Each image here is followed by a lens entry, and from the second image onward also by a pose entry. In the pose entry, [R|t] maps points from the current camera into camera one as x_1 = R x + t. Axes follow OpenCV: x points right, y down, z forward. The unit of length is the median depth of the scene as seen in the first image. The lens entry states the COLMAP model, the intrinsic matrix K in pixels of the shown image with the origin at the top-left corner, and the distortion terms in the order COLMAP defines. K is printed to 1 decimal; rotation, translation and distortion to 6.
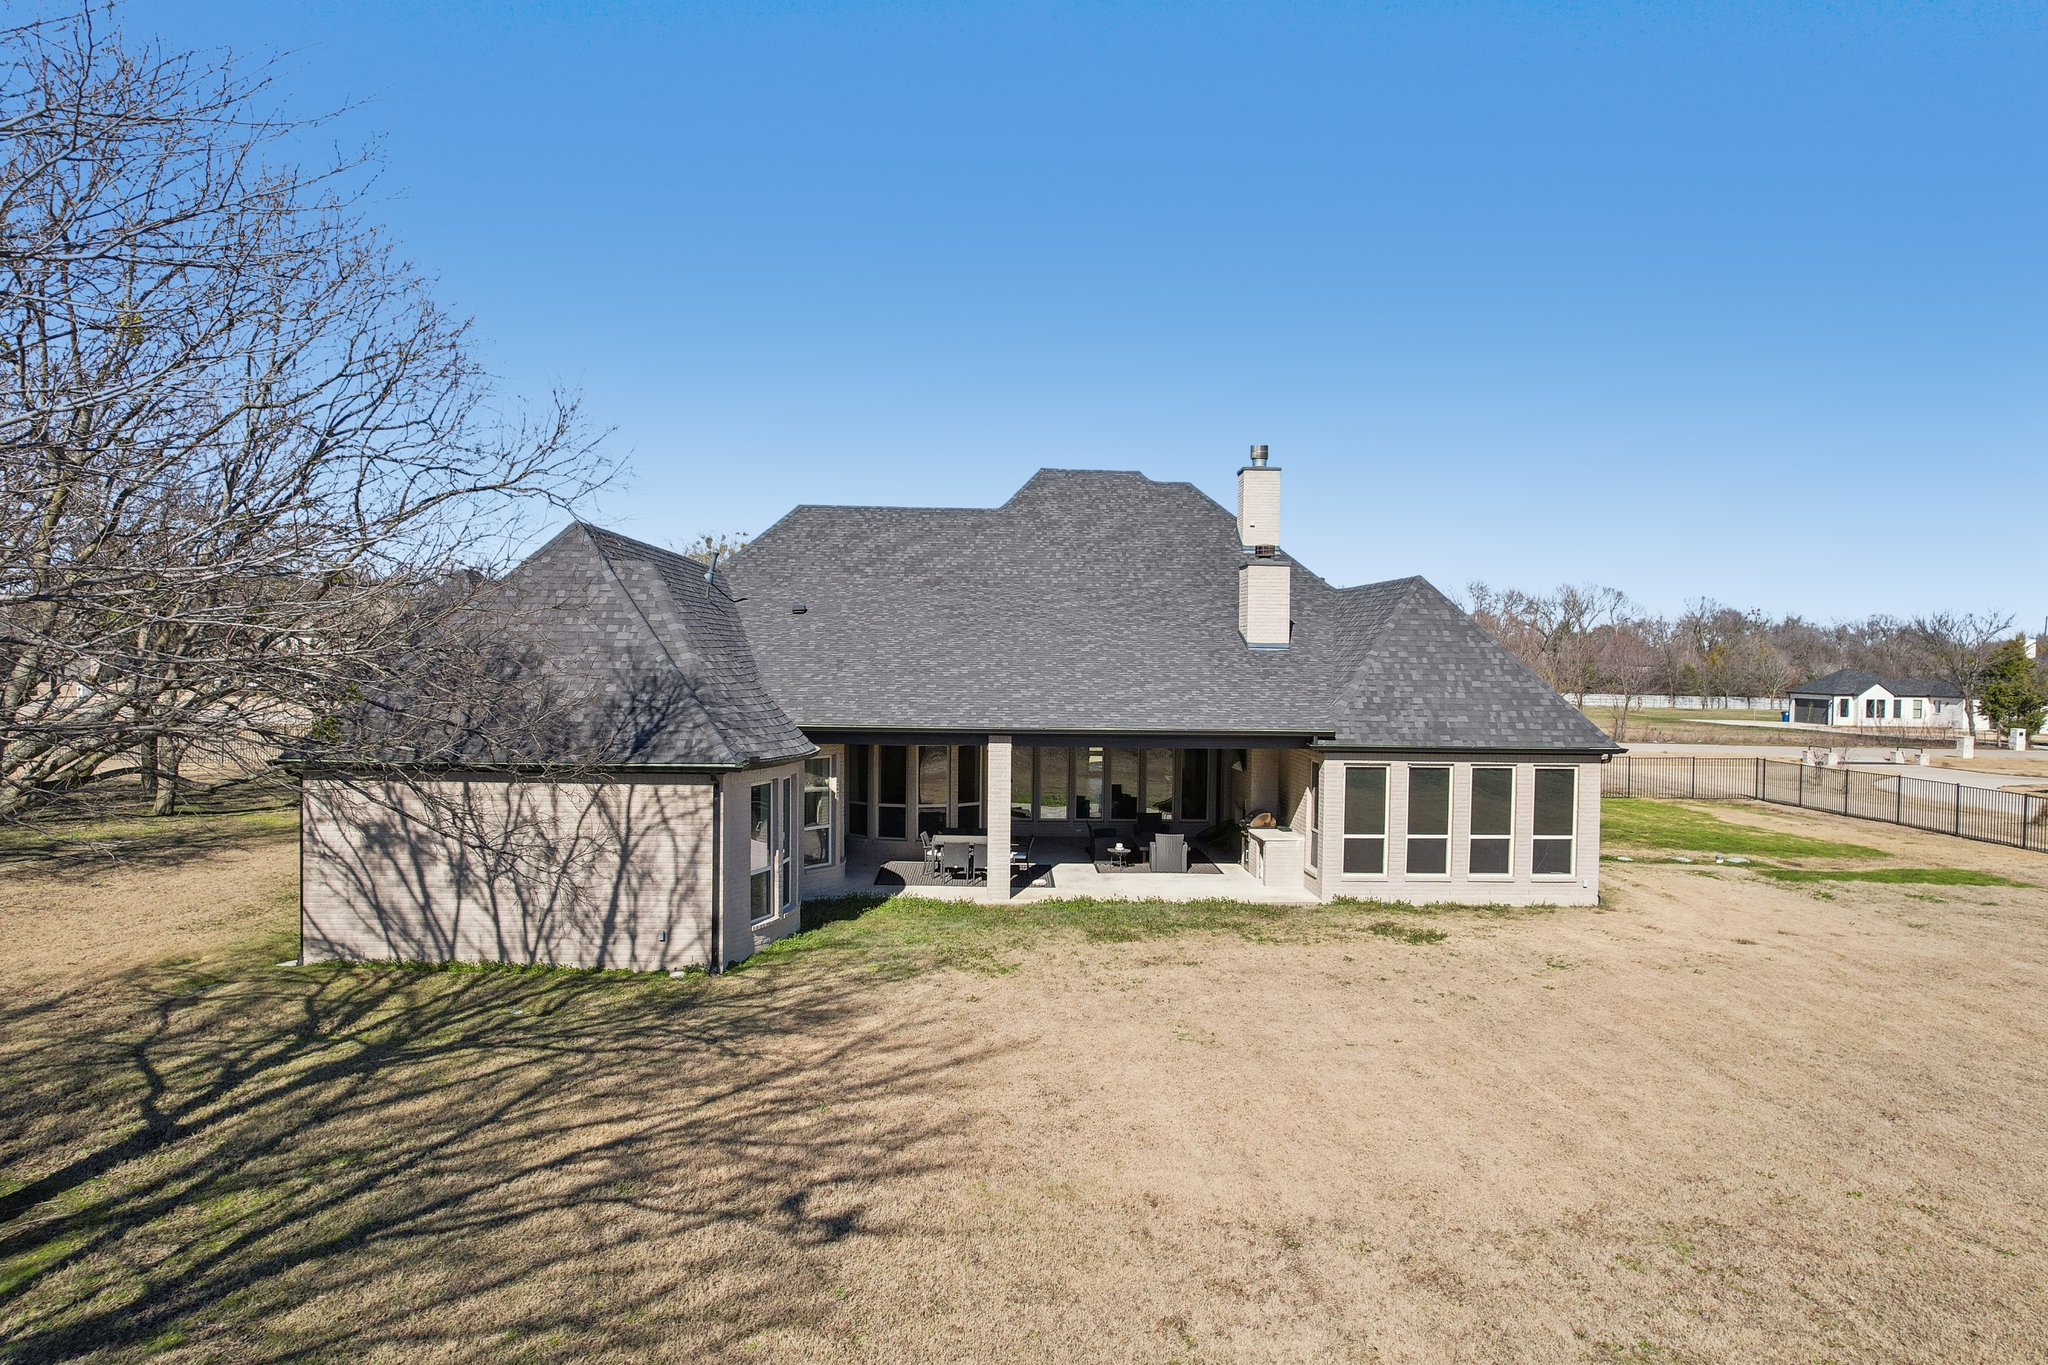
lens RADIAL K [[1339.3, 0, 1024.0], [0, 1339.3, 682.5], [0, 0, 1]] dist [-0.056051, 0.036115]
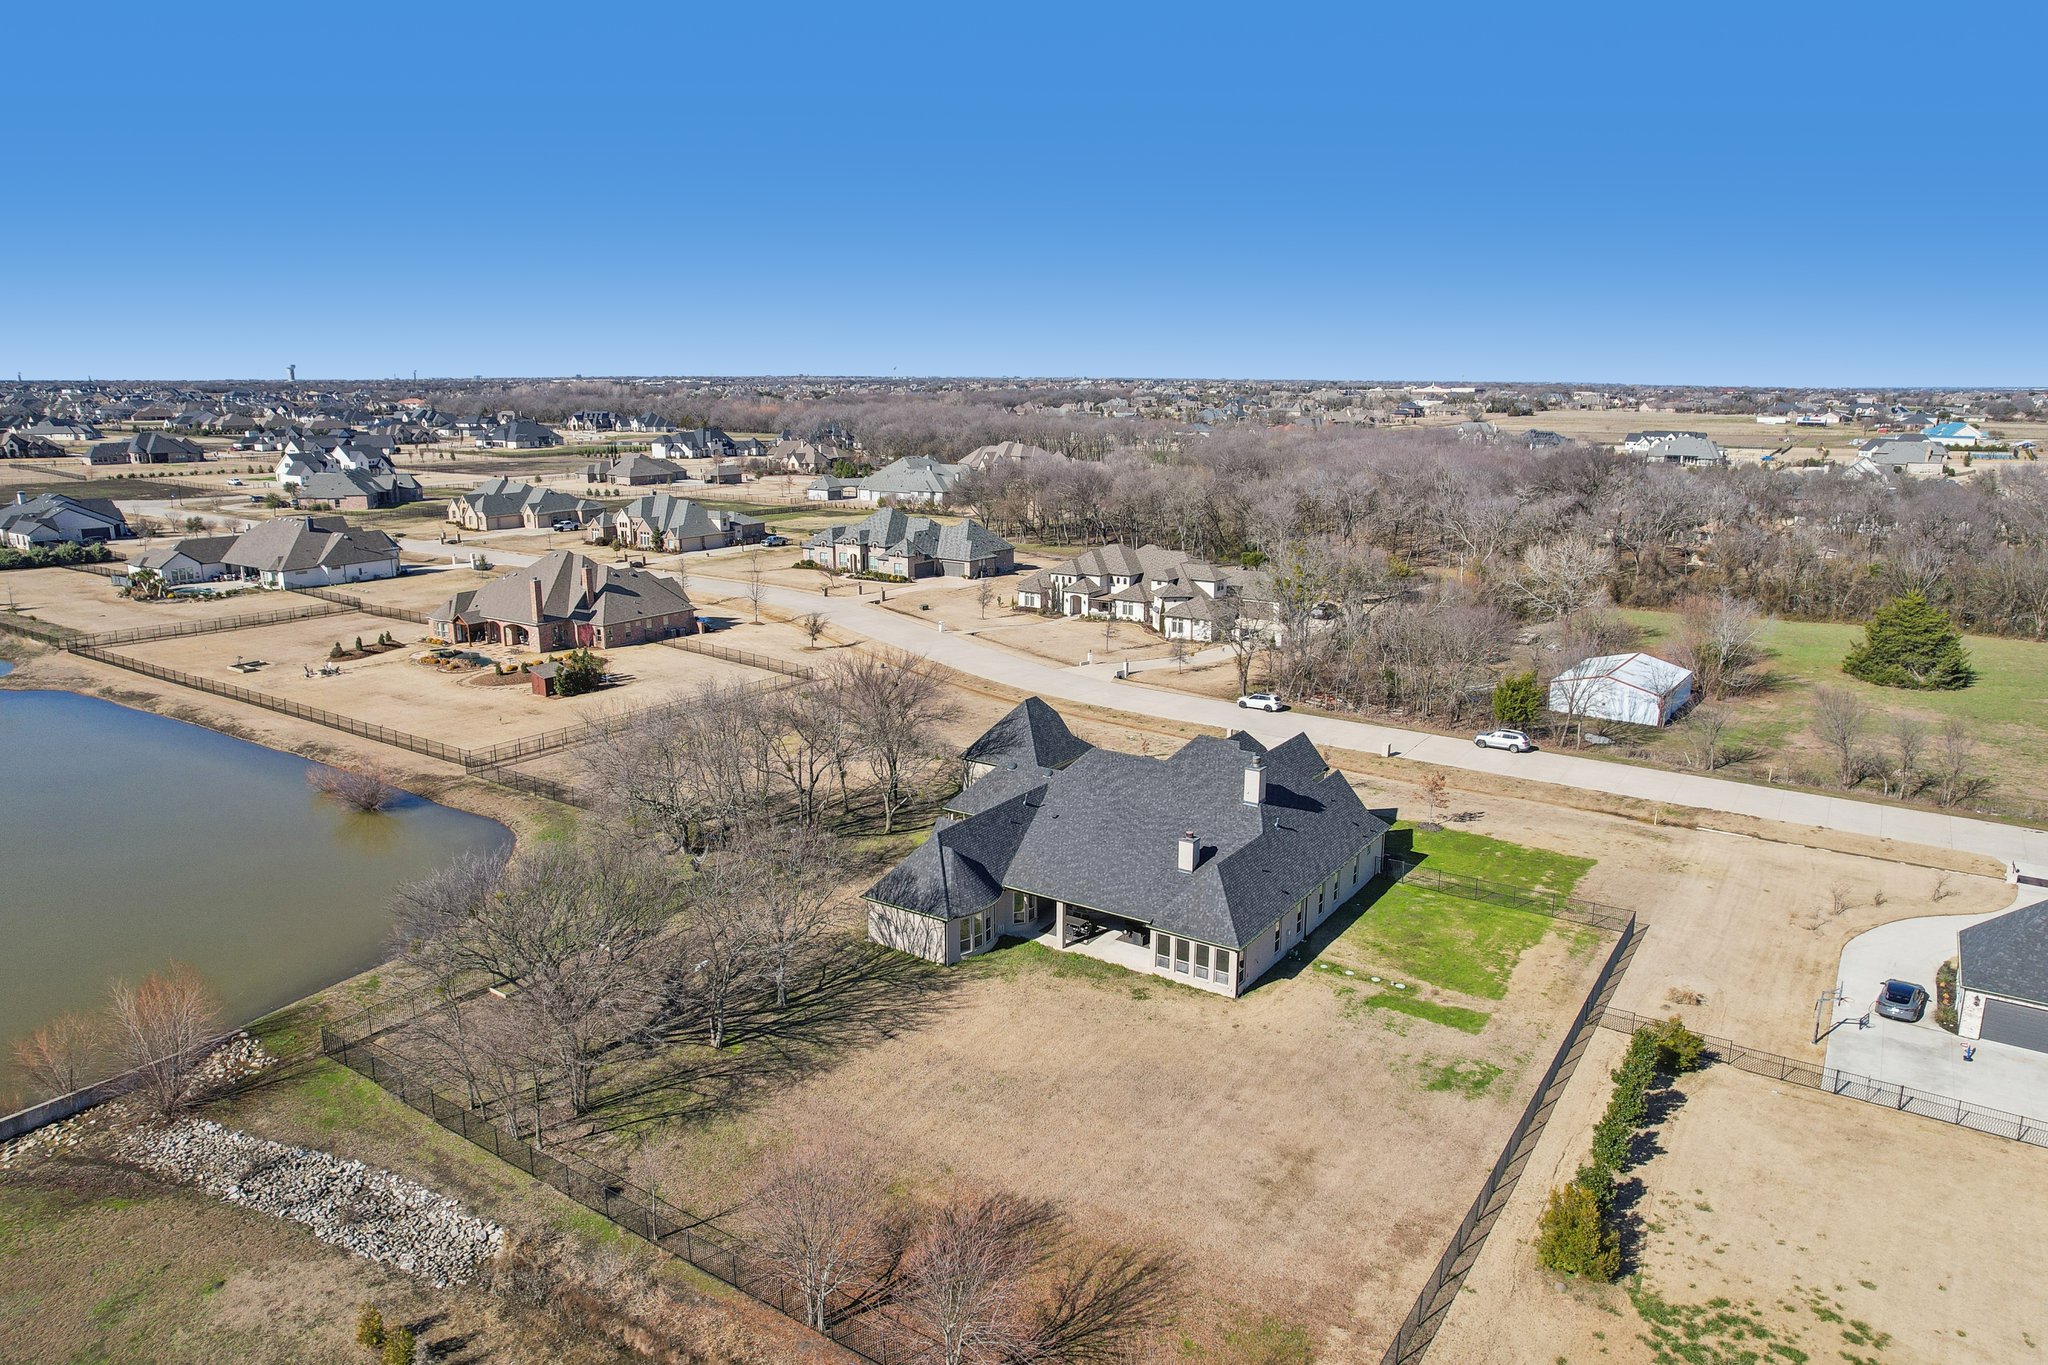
lens RADIAL K [[1339.3, 0, 1024.0], [0, 1339.3, 682.5], [0, 0, 1]] dist [-0.056051, 0.036115]
pose [[0.806691, 0.119644, -0.578736, 2.202387], [-0.003185, 0.980158, 0.198191, -1.429089], [0.590965, -0.158036, 0.791065, -1.929630]]
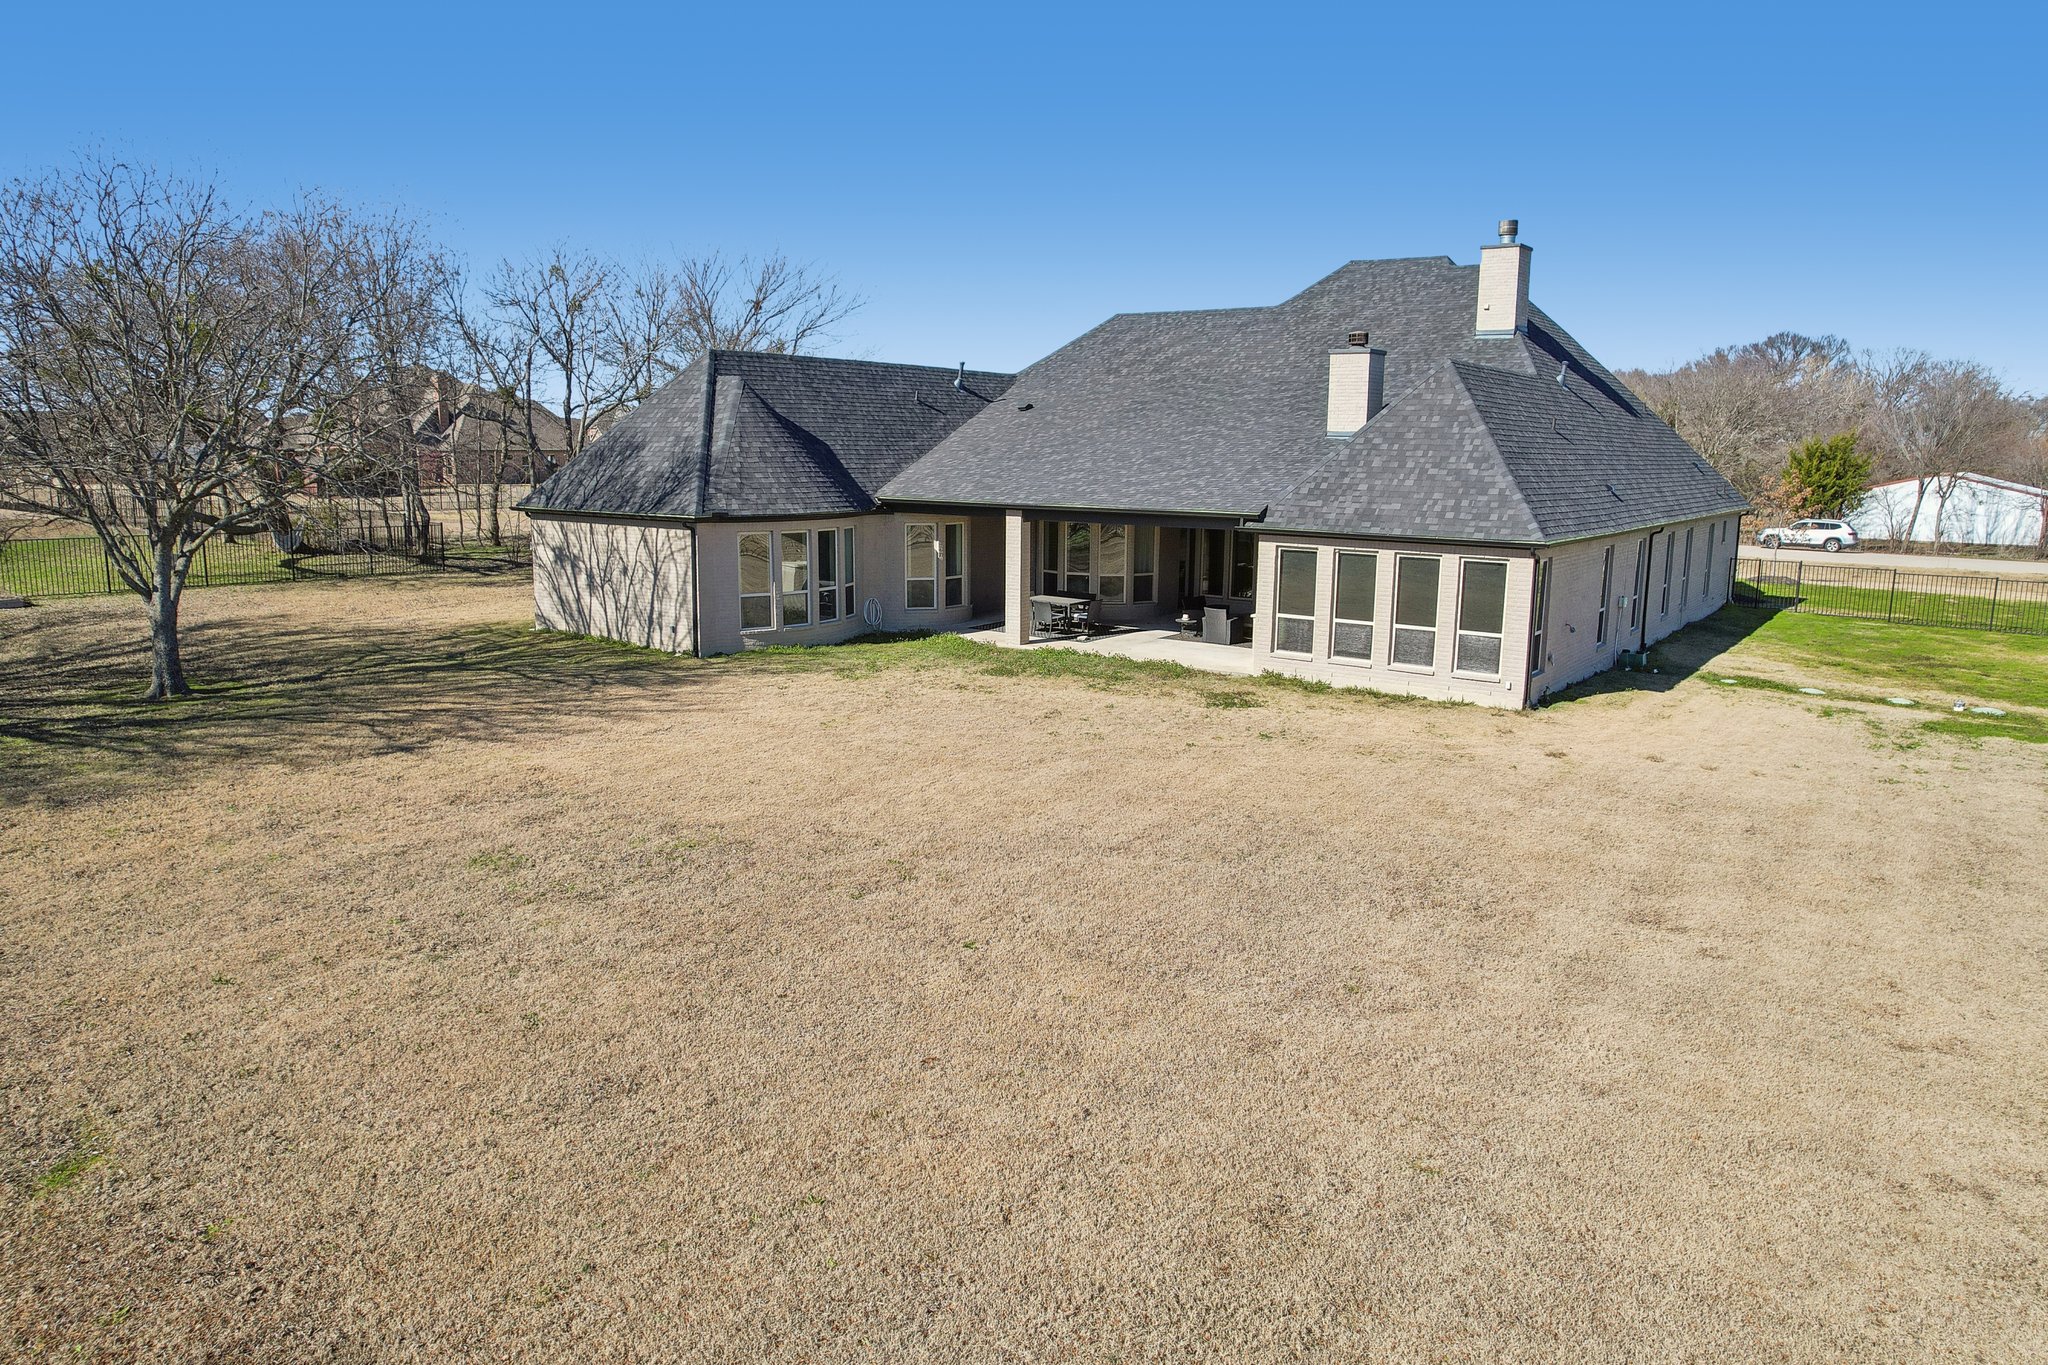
lens RADIAL K [[1339.3, 0, 1024.0], [0, 1339.3, 682.5], [0, 0, 1]] dist [-0.056051, 0.036115]
pose [[0.781801, 0.104625, -0.614688, 0.978158], [-0.015013, 0.988695, 0.149190, 0.017507], [0.623348, -0.107409, 0.774533, 0.066019]]
